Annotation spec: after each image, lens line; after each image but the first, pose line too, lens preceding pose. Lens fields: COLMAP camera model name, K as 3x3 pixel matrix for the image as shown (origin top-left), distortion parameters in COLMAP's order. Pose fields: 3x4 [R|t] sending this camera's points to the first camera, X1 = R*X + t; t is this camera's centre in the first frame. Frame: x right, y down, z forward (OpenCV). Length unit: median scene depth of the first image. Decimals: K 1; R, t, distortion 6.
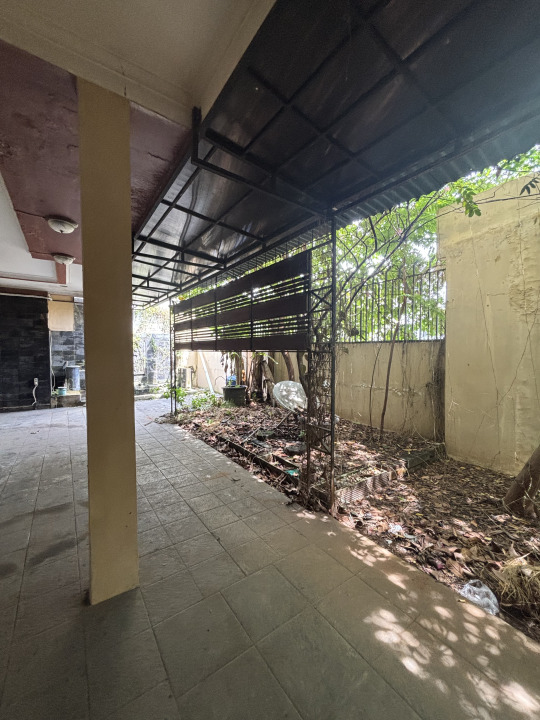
lens RADIAL K [[289.1, 0, 271.5], [0, 289.1, 360.0], [0, 0, 1]] dist [0.001360, -0.000319]
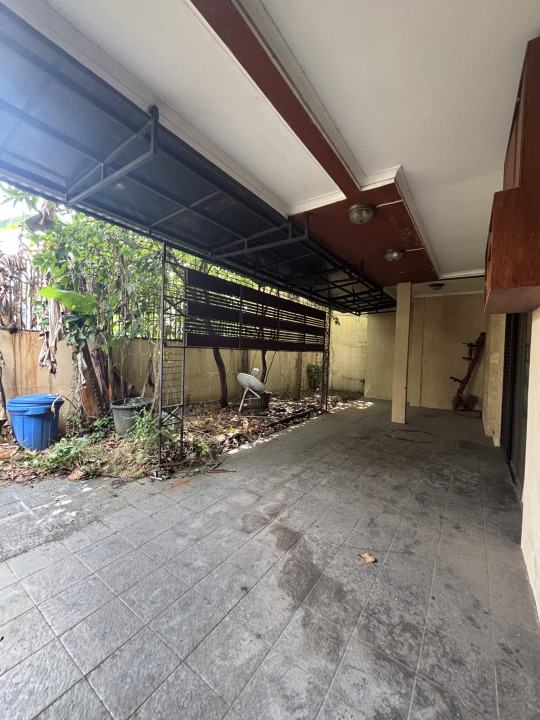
lens RADIAL K [[289.1, 0, 271.0], [0, 289.1, 361.8], [0, 0, 1]] dist [0.001360, -0.000319]
pose [[-0.344274, -0.044439, 0.937817, -1.417144], [-0.008709, 0.998987, 0.044140, -0.038536], [-0.938829, 0.007029, -0.344312, 1.581030]]
